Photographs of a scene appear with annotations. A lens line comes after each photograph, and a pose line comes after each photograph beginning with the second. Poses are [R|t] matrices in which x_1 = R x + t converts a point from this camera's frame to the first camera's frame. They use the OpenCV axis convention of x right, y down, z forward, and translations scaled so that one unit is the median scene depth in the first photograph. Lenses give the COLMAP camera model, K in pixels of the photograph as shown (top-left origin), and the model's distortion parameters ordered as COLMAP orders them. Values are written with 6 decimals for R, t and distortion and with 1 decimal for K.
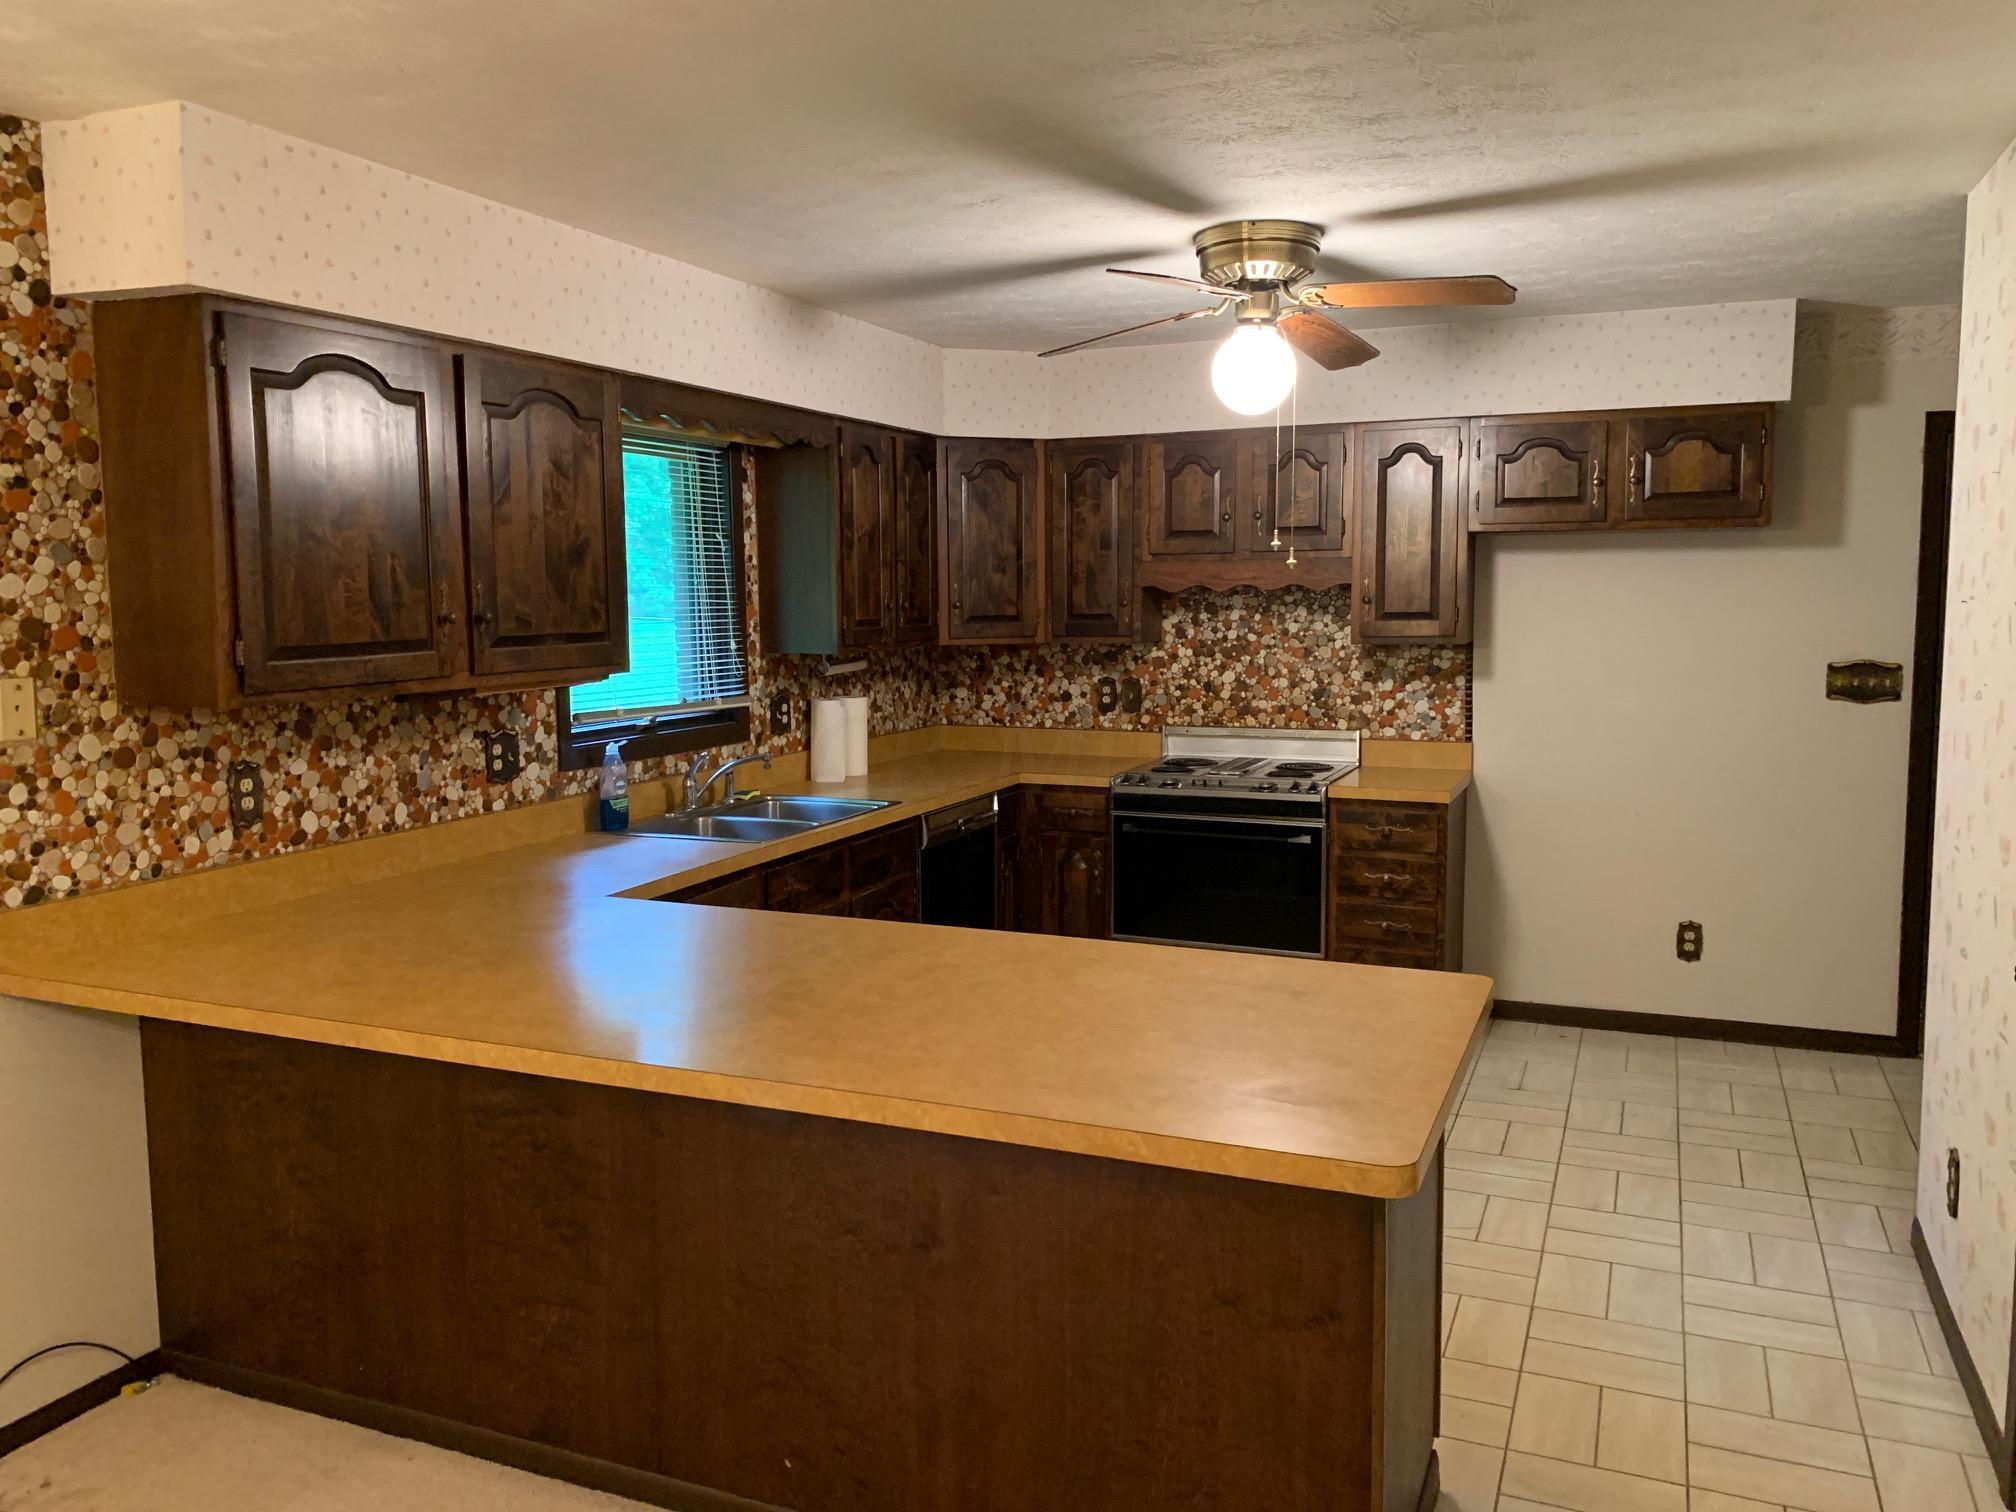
lens RADIAL K [[1530.8, 0, 1008.0], [0, 1530.8, 751.5], [0, 0, 1]] dist [0.022909, -0.013215]
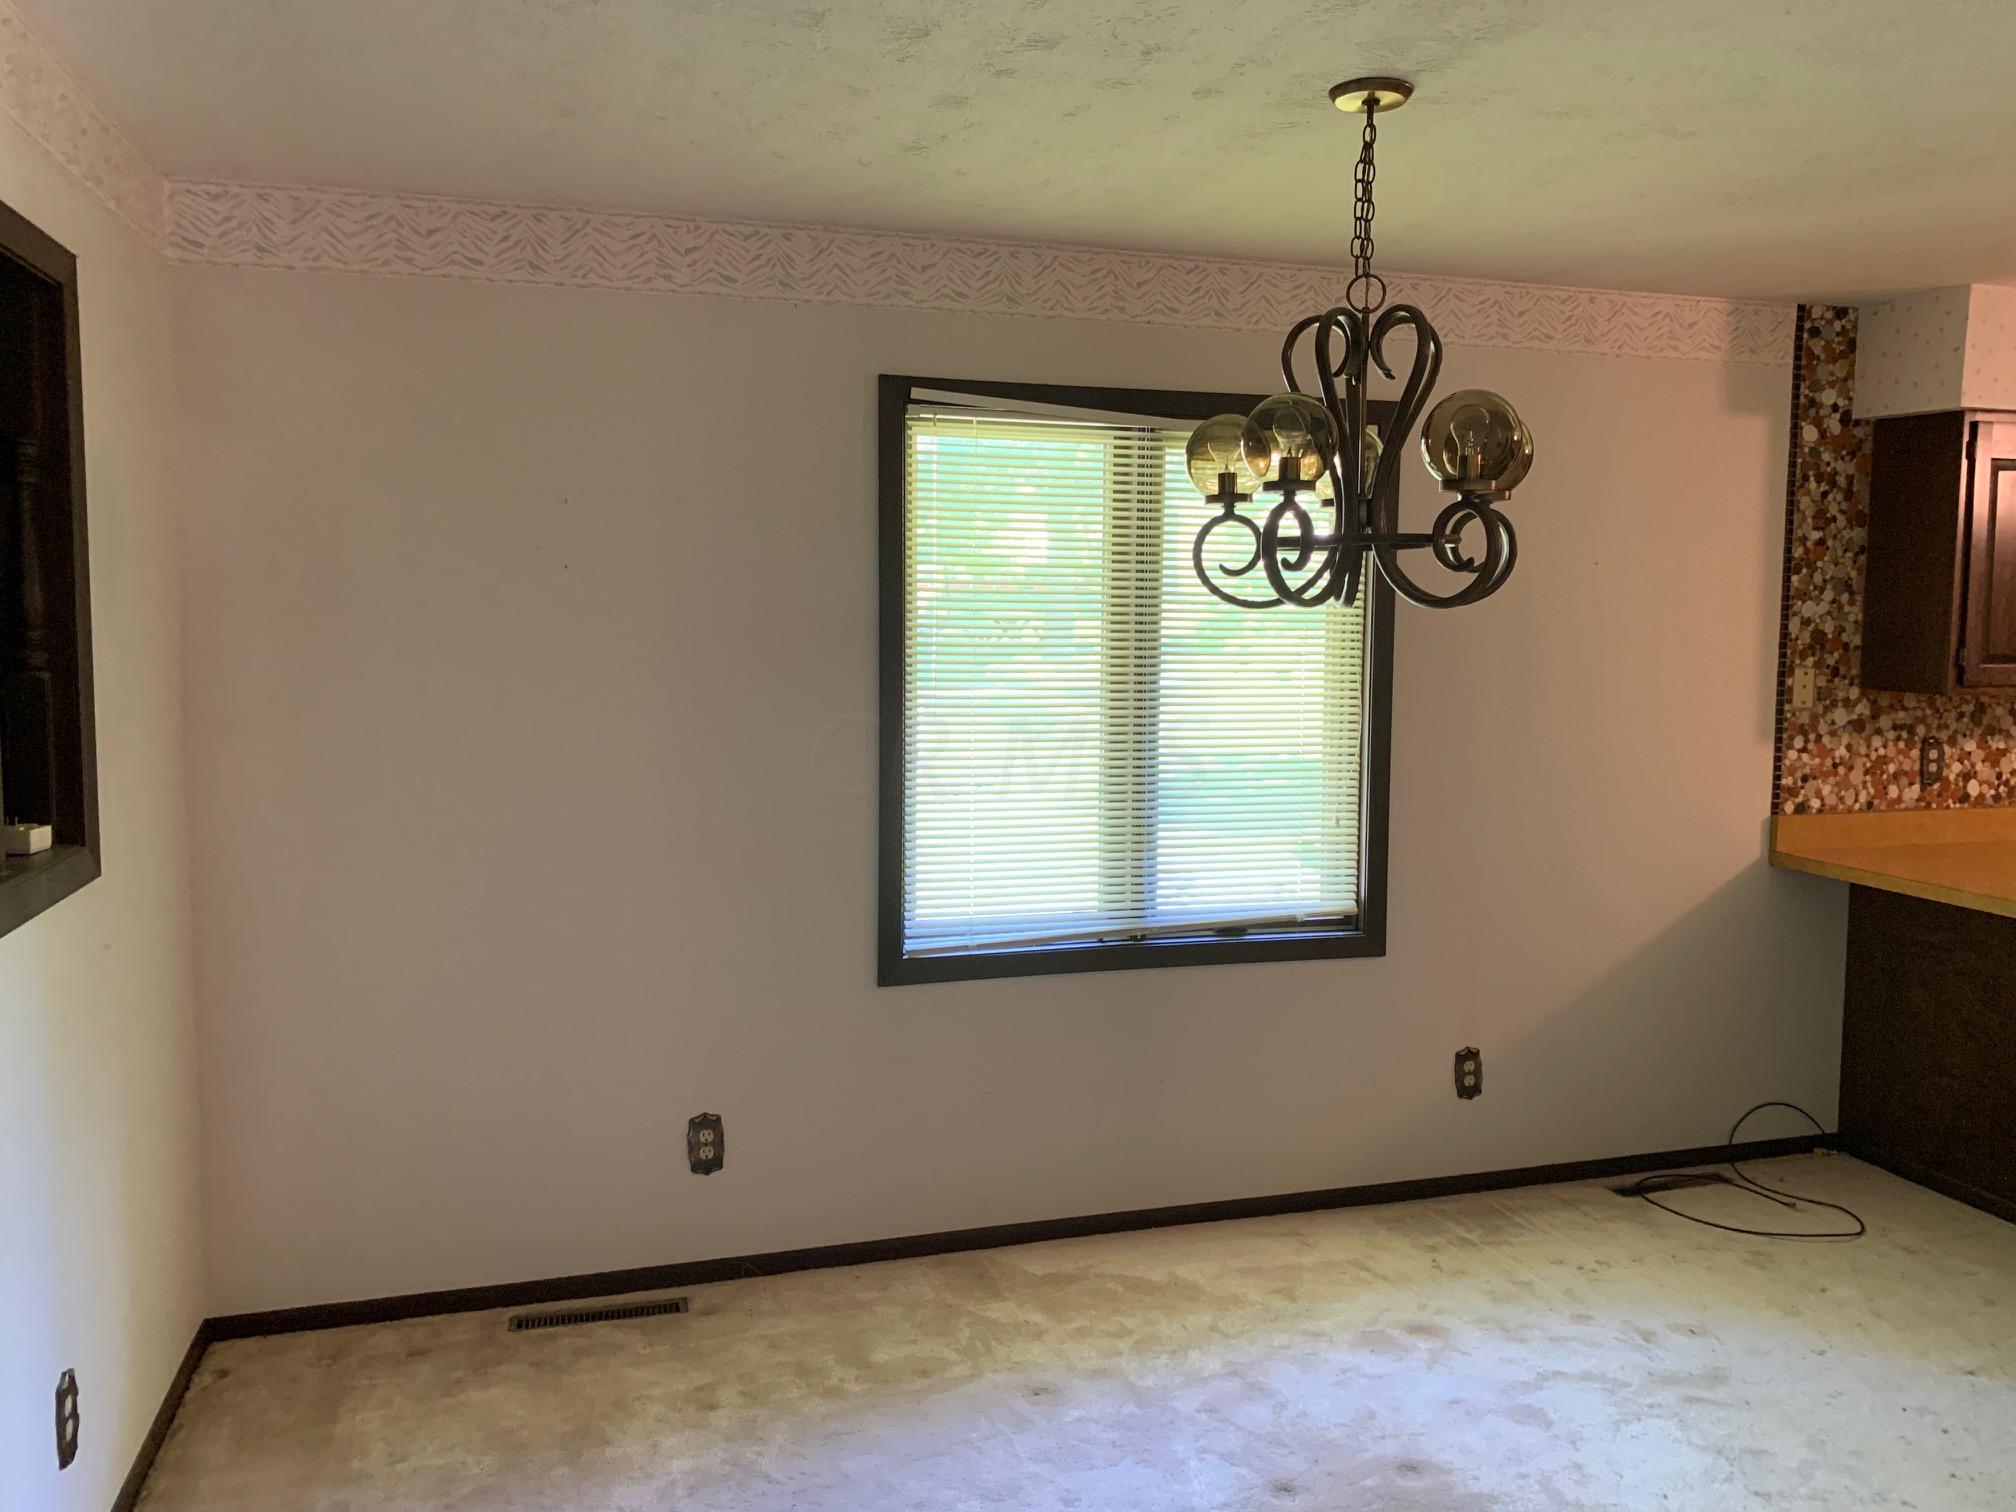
lens RADIAL K [[1530.8, 0, 1011.4], [0, 1530.8, 717.6], [0, 0, 1]] dist [0.022909, -0.013215]
pose [[0.648254, 0.073484, -0.757870, 0.016561], [-0.101530, 0.994786, 0.009610, 0.065079], [0.754624, 0.070717, 0.652335, -0.577935]]
